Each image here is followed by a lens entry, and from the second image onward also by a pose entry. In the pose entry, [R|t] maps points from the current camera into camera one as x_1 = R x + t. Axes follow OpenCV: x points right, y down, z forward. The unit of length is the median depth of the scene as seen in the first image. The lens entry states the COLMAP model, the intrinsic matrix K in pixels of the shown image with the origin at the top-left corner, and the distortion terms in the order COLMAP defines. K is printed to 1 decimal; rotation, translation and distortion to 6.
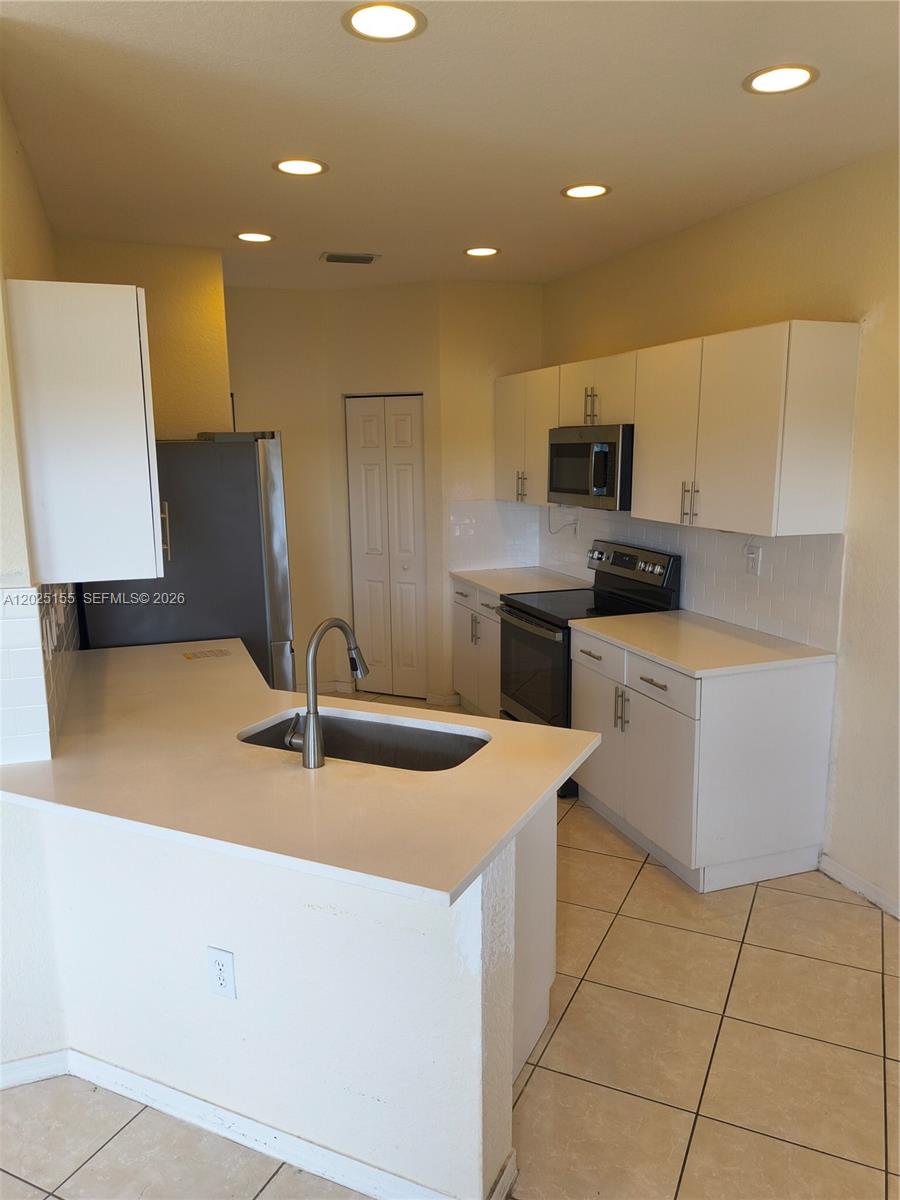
lens RADIAL K [[855.9, 0, 434.9], [0, 855.9, 618.4], [0, 0, 1]] dist [-0.008181, -0.004767]
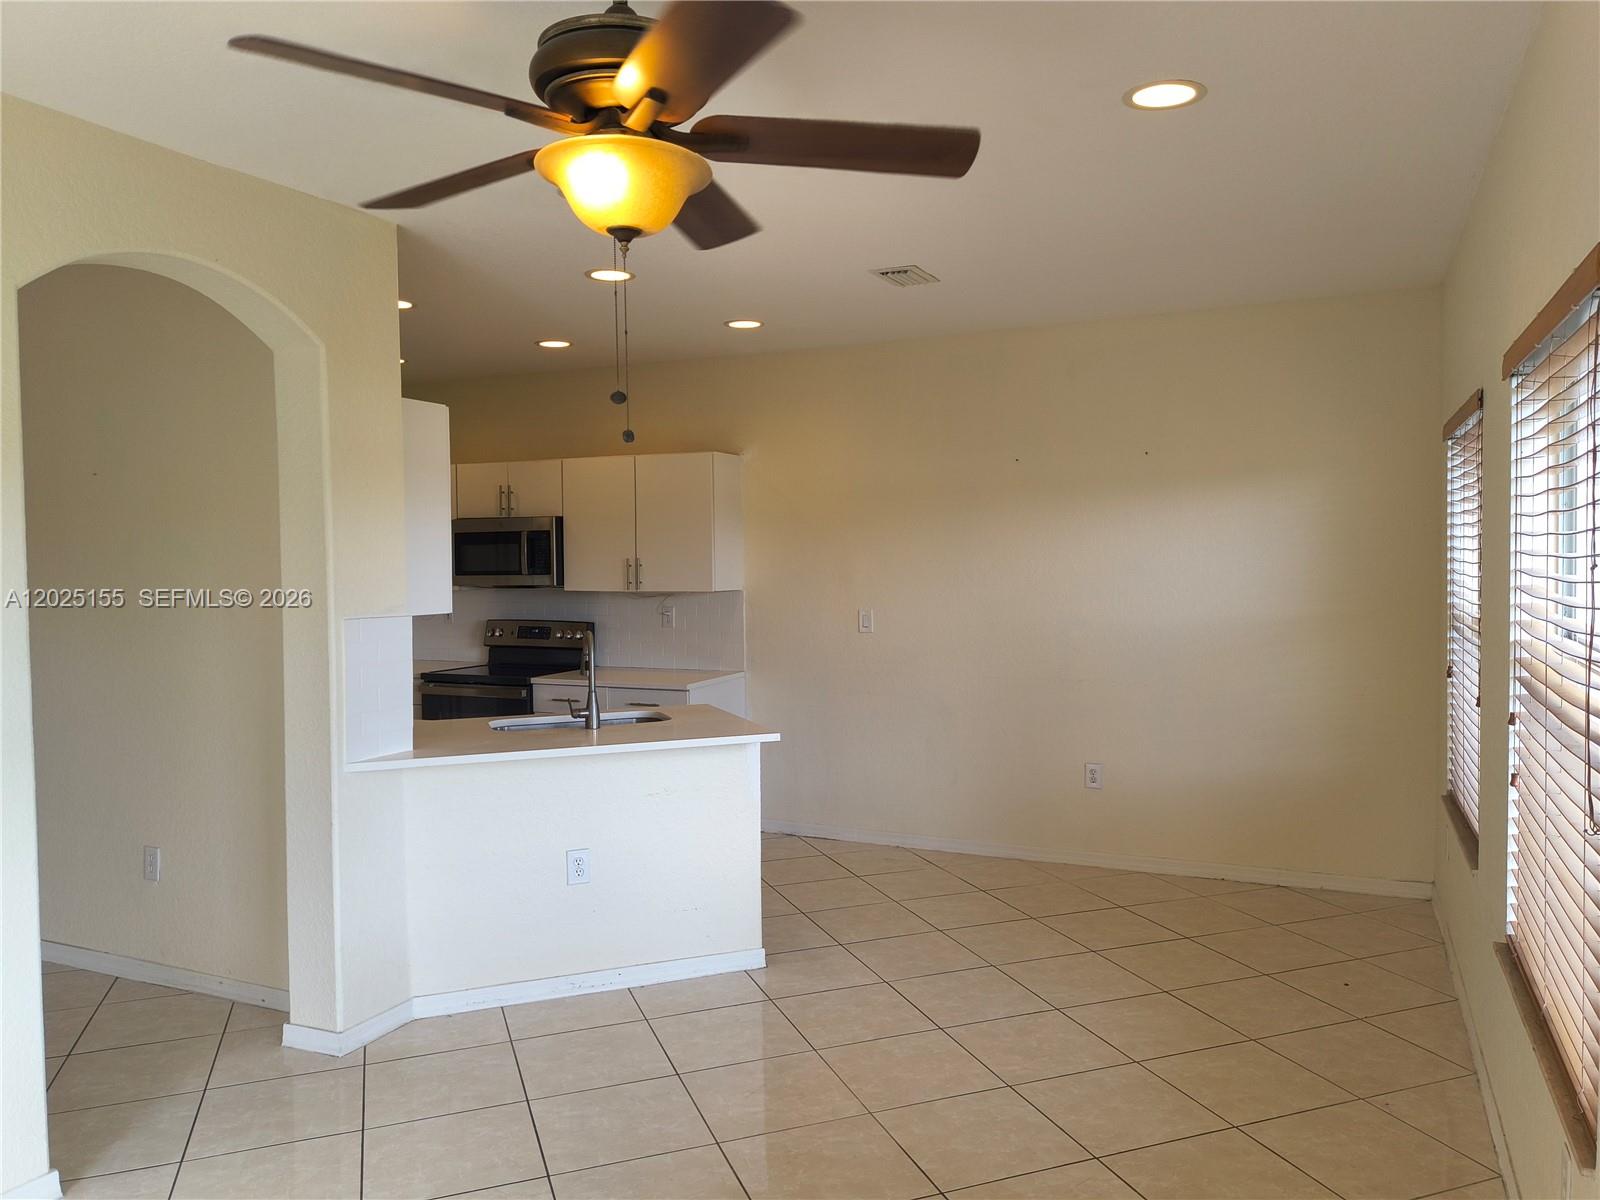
lens RADIAL K [[1141.3, 0, 801.3], [0, 1141.3, 598.8], [0, 0, 1]] dist [-0.008181, -0.004767]
pose [[0.698918, -0.021608, 0.714875, -0.697479], [0.139436, 0.984480, -0.106566, 0.113258], [-0.701478, 0.174160, 0.691084, -0.359459]]
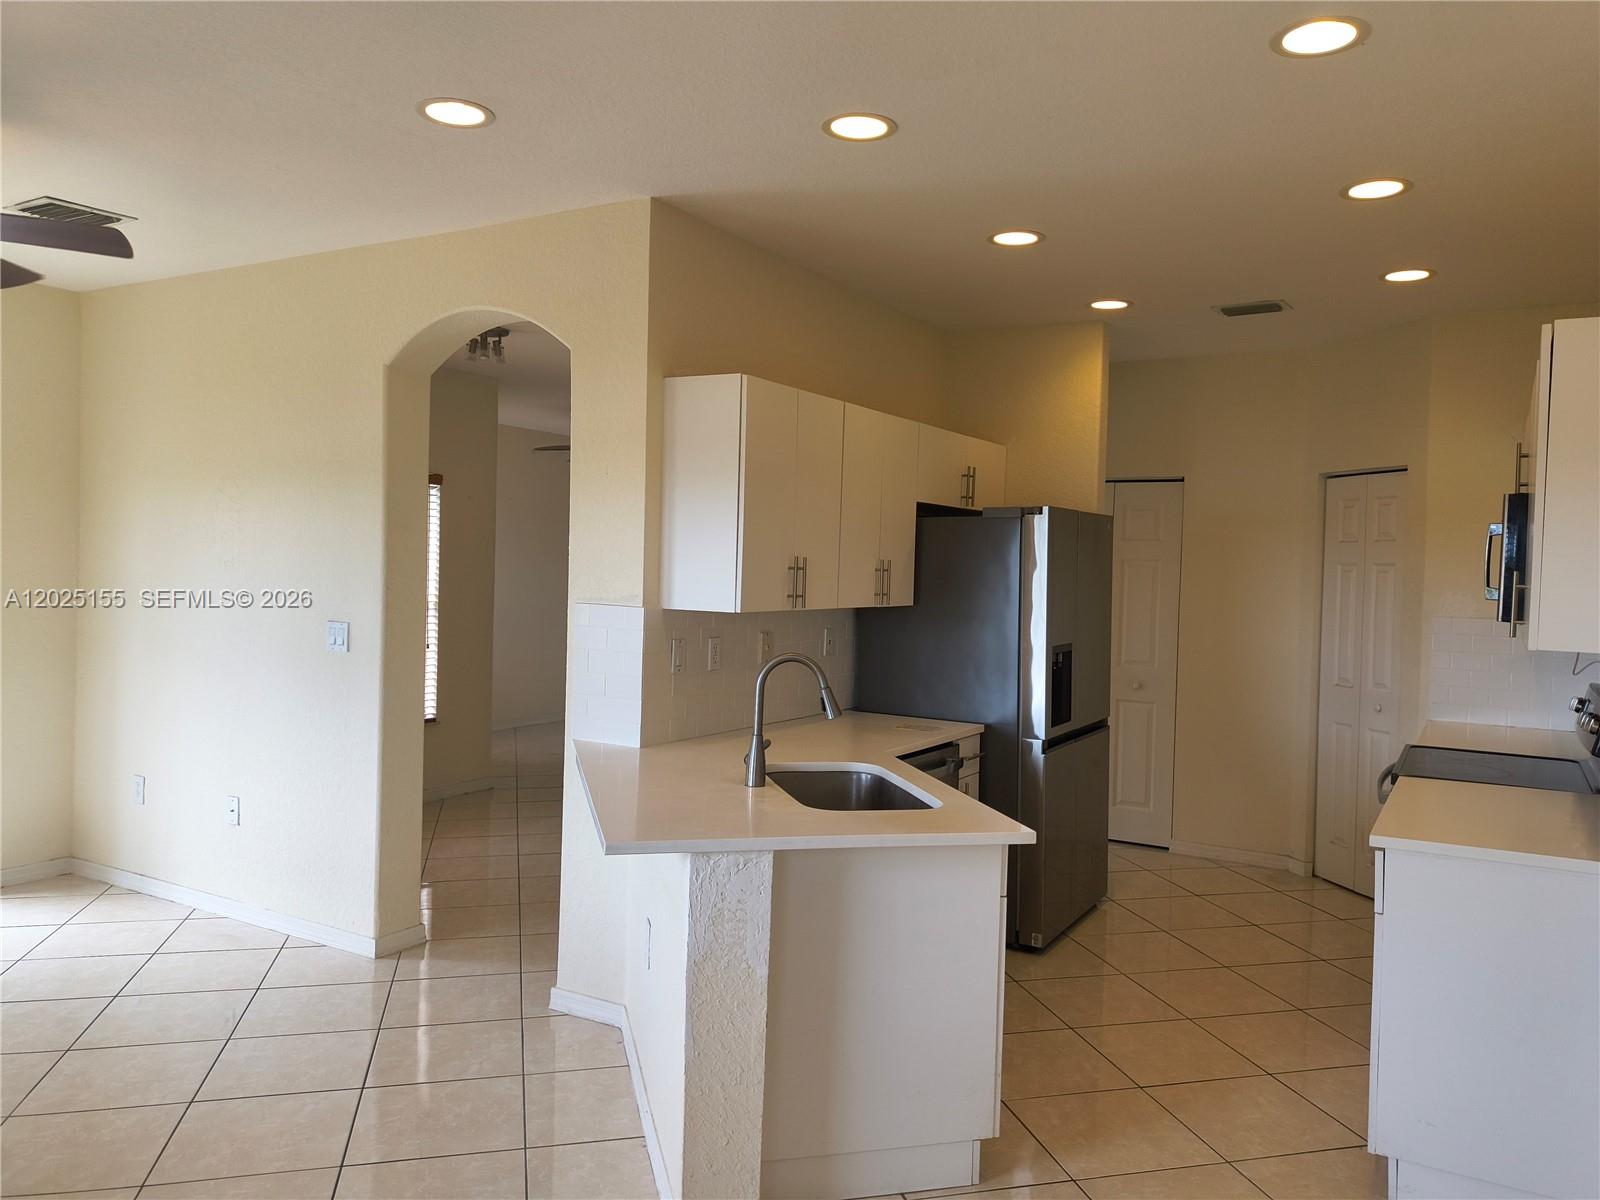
lens RADIAL K [[1141.3, 0, 792.1], [0, 1141.3, 594.1], [0, 0, 1]] dist [-0.008181, -0.004767]
pose [[0.653484, 0.051484, -0.755188, 0.505647], [-0.181216, 0.979312, -0.090047, 0.029168], [0.734929, 0.195696, 0.649294, 0.021231]]
